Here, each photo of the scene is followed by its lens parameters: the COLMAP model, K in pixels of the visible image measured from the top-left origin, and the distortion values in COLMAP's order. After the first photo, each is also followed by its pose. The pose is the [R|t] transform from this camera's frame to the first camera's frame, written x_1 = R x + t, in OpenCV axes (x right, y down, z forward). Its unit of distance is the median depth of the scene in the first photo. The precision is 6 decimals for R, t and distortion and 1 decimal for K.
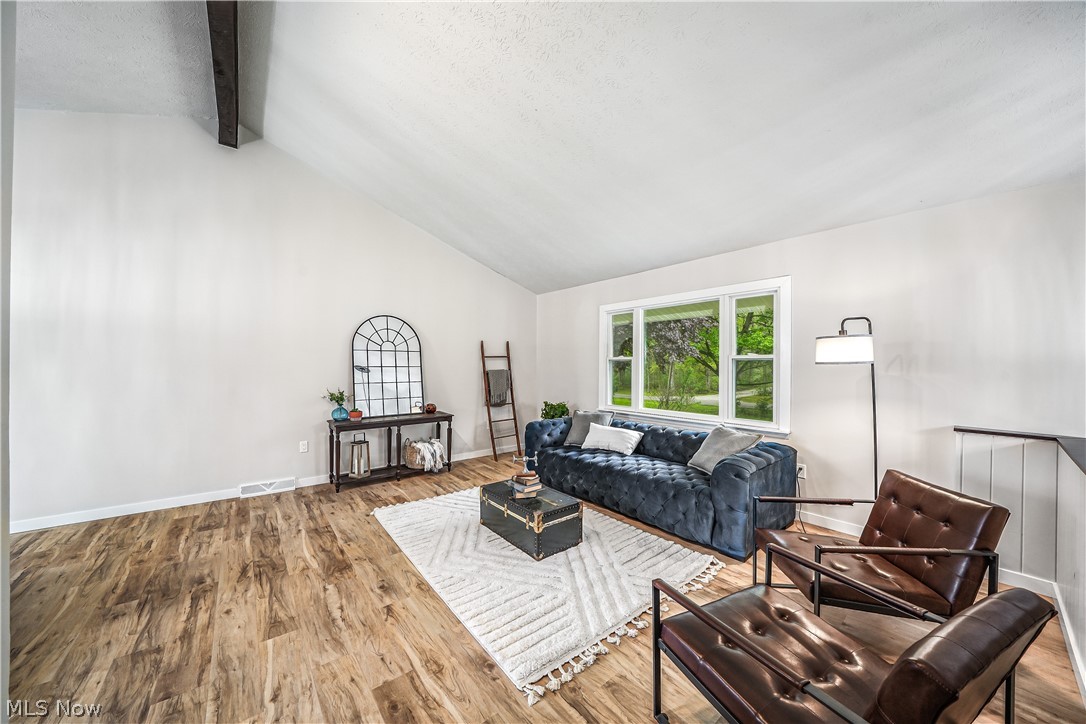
lens RADIAL K [[373.1, 0, 539.9], [0, 373.1, 364.5], [0, 0, 1]] dist [-0.012778, 0.001628]
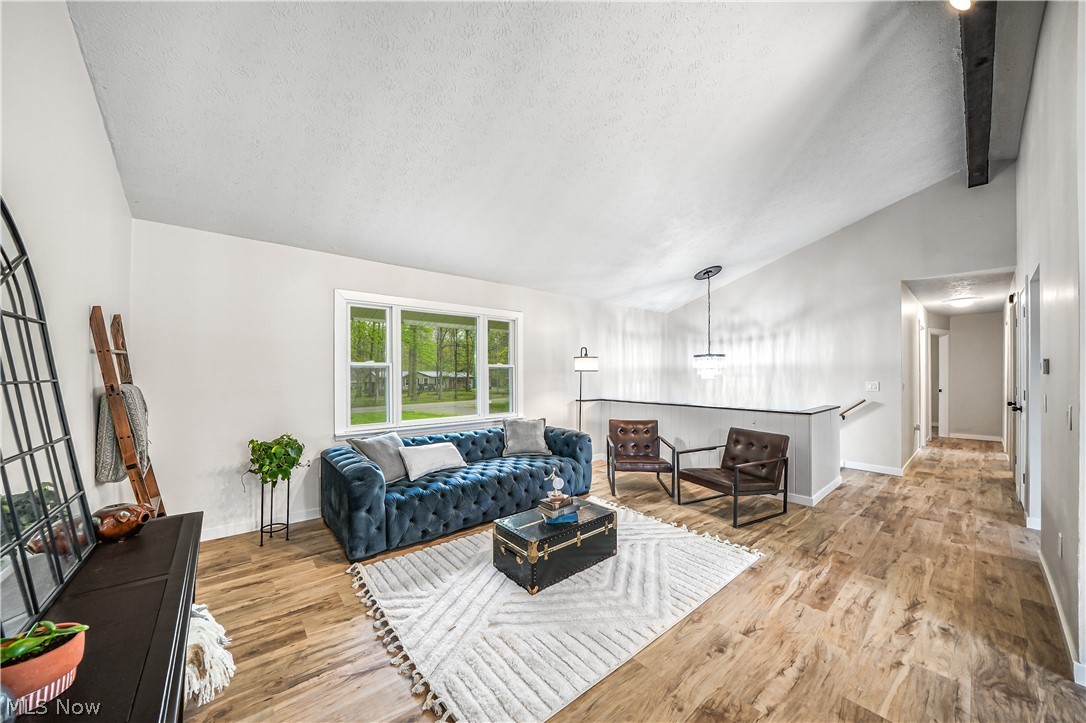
lens RADIAL K [[373.1, 0, 538.3], [0, 373.1, 375.0], [0, 0, 1]] dist [-0.012778, 0.001628]
pose [[-0.010800, -0.005096, 0.999929, -0.760782], [0.001567, 0.999986, 0.005113, 0.005880], [-0.999940, 0.001622, -0.010792, 0.880319]]
